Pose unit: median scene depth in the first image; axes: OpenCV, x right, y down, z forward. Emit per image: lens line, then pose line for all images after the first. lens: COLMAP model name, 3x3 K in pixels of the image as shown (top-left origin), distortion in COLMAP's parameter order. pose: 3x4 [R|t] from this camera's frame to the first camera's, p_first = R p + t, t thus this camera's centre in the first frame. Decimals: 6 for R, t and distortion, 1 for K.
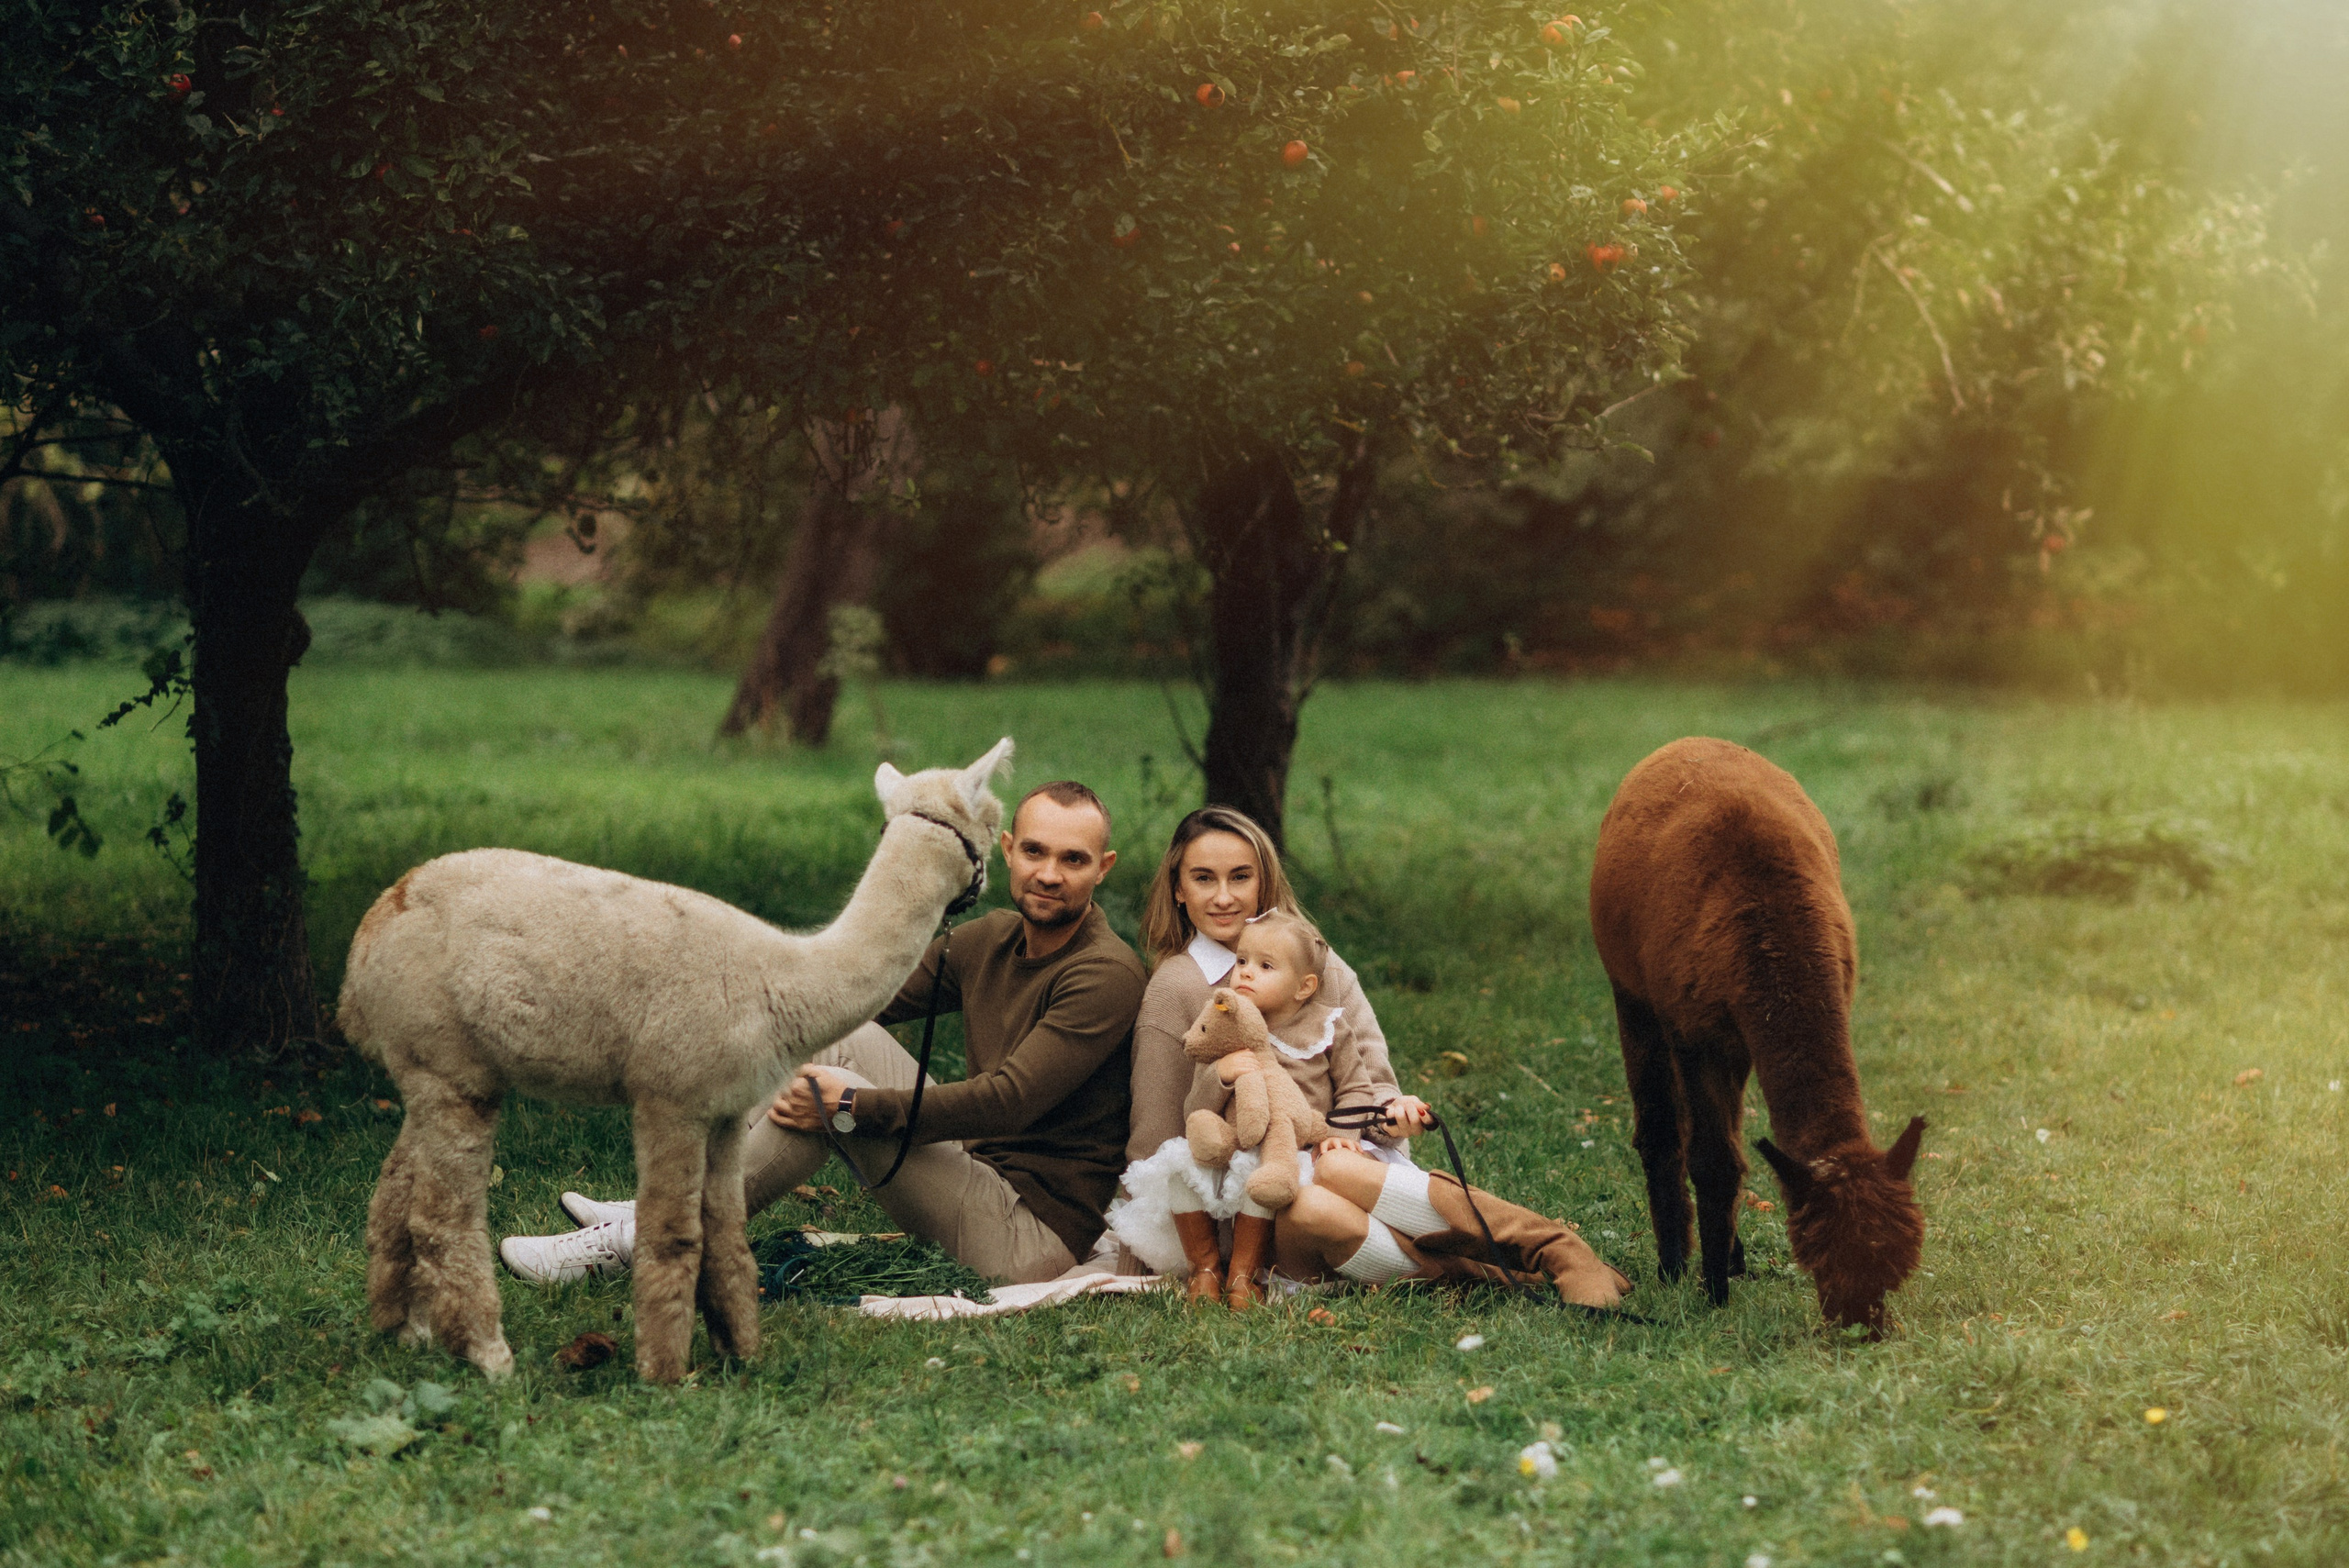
lens RADIAL K [[7334.2, 0, 1197.7], [0, 7334.2, 798.9], [0, 0, 1]] dist [0.631030, 0.000000]
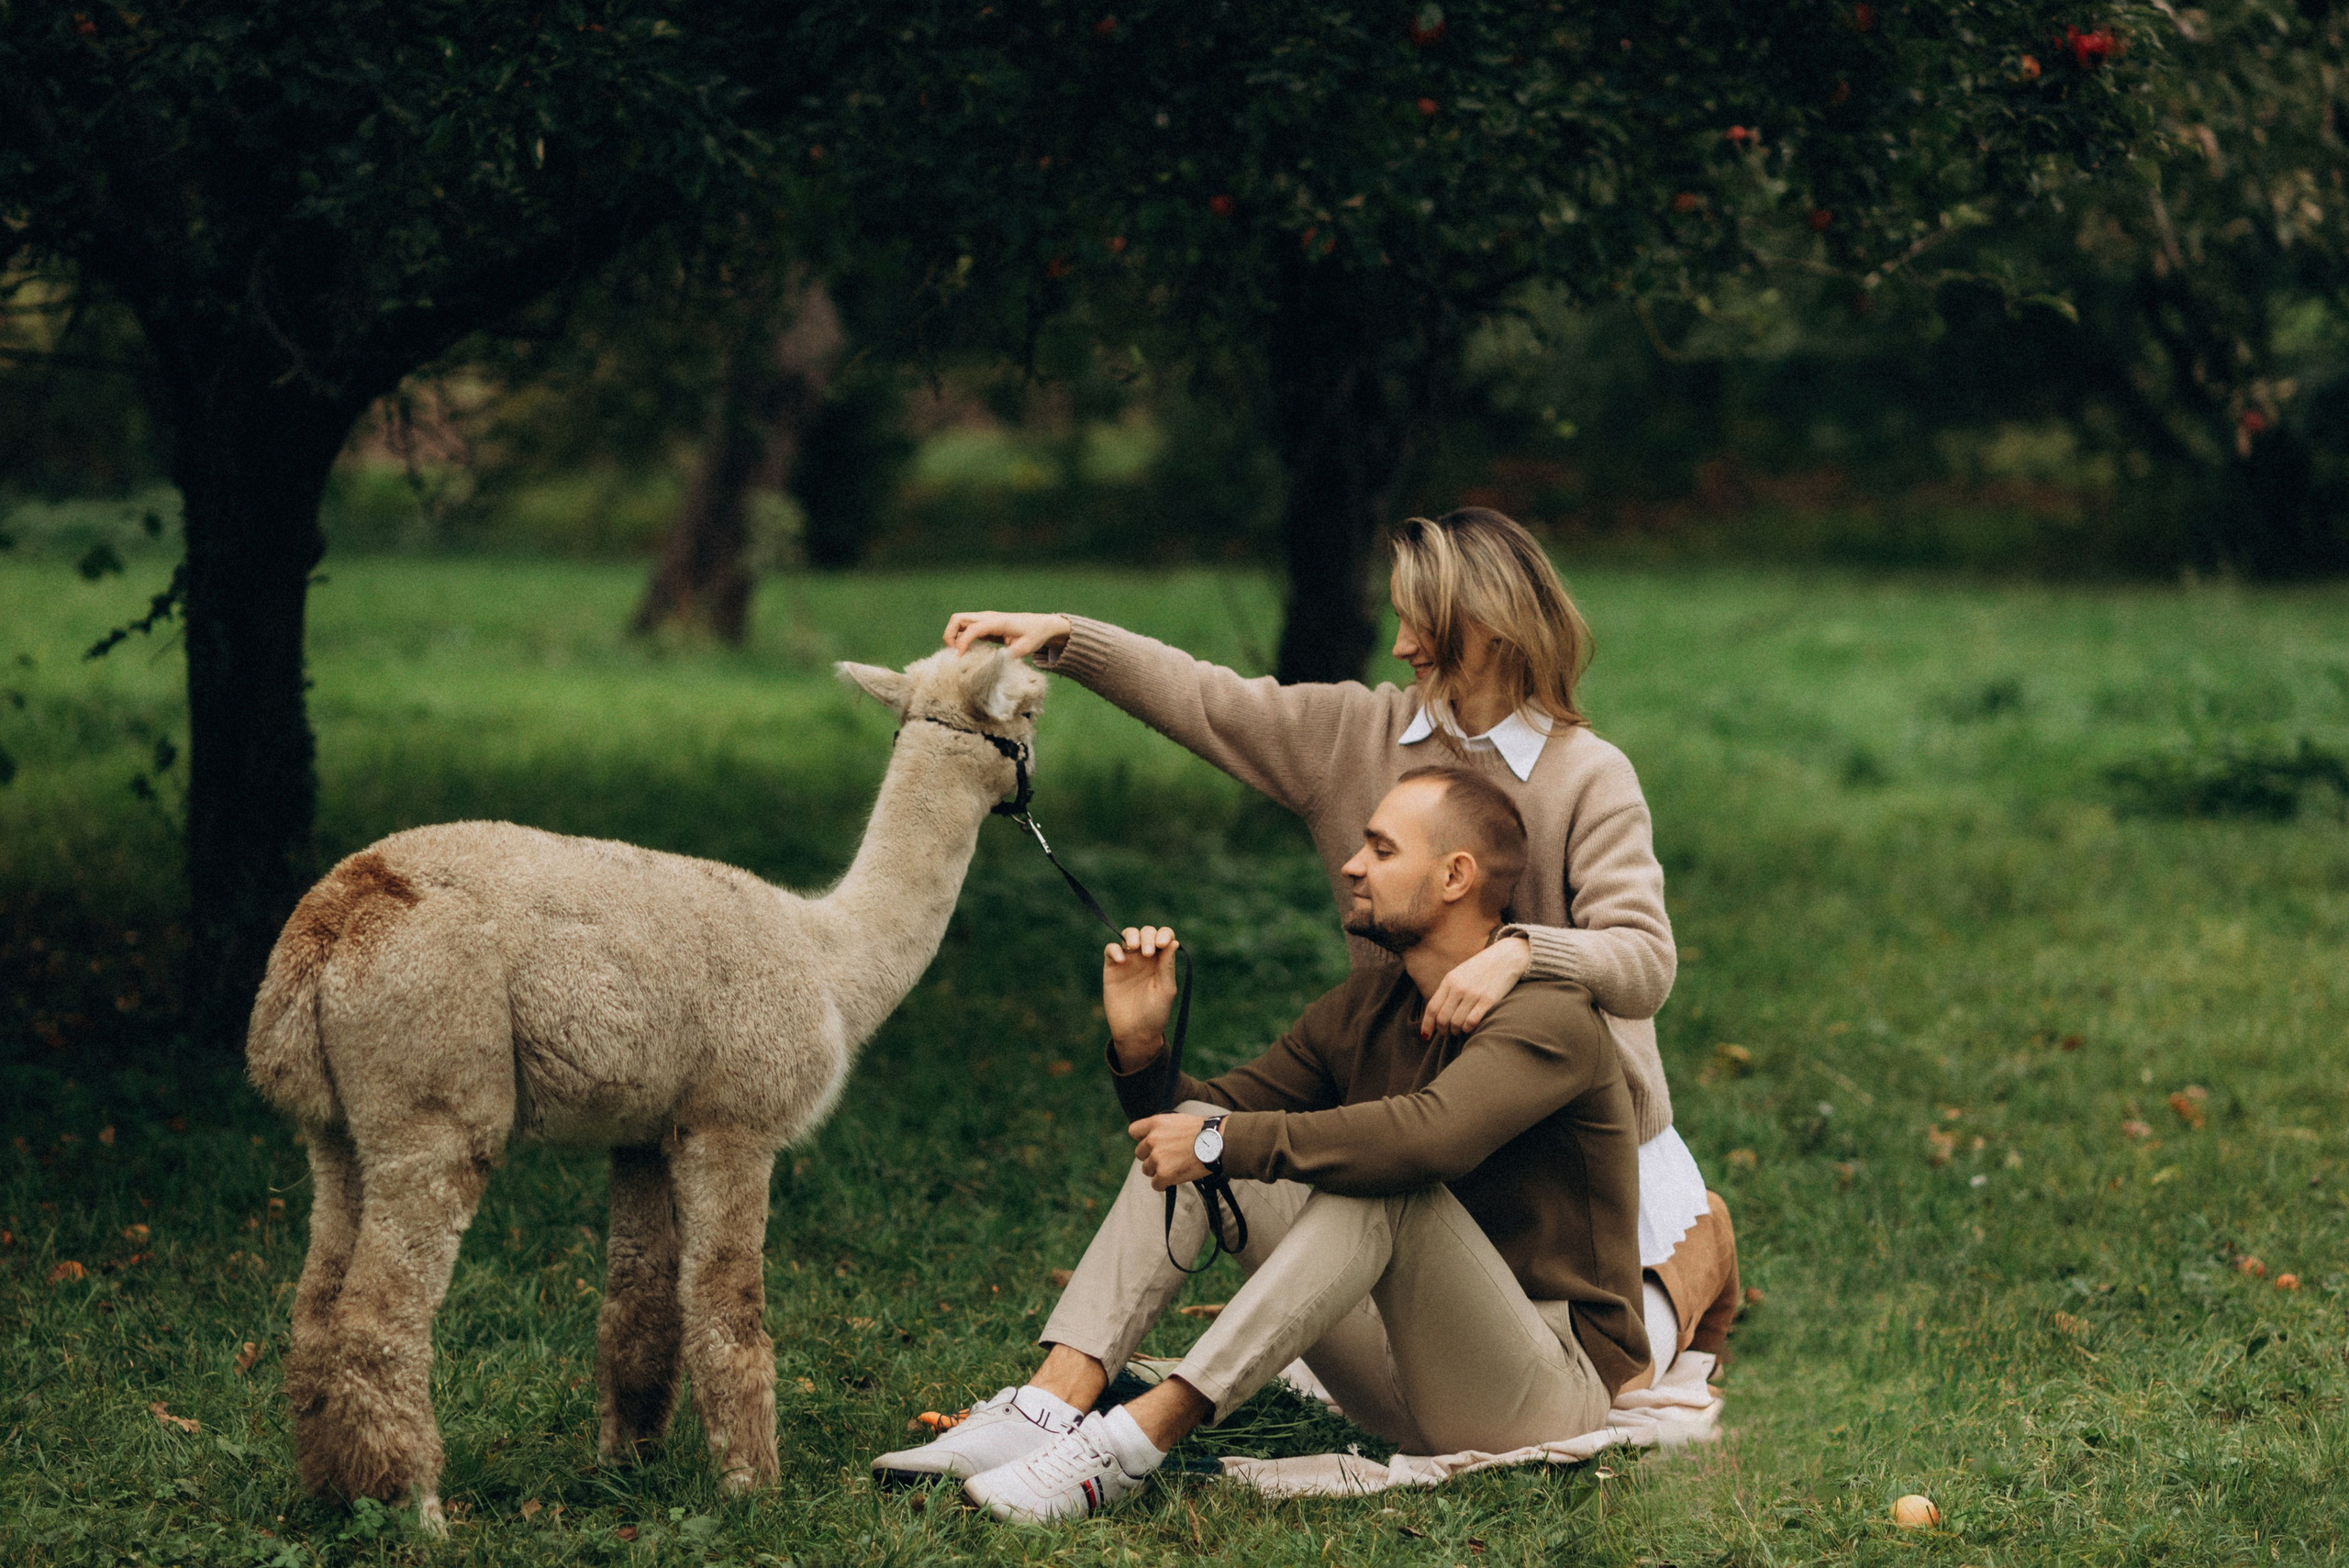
lens RADIAL K [[7334.2, 0, 1150.3], [0, 7334.2, 765.5], [0, 0, 1]] dist [0.631030, 0.000000]
pose [[0.999834, -0.005079, 0.017526, -0.041439], [0.004876, 0.999921, 0.011616, -0.006273], [-0.017584, -0.011529, 0.999779, 0.170042]]
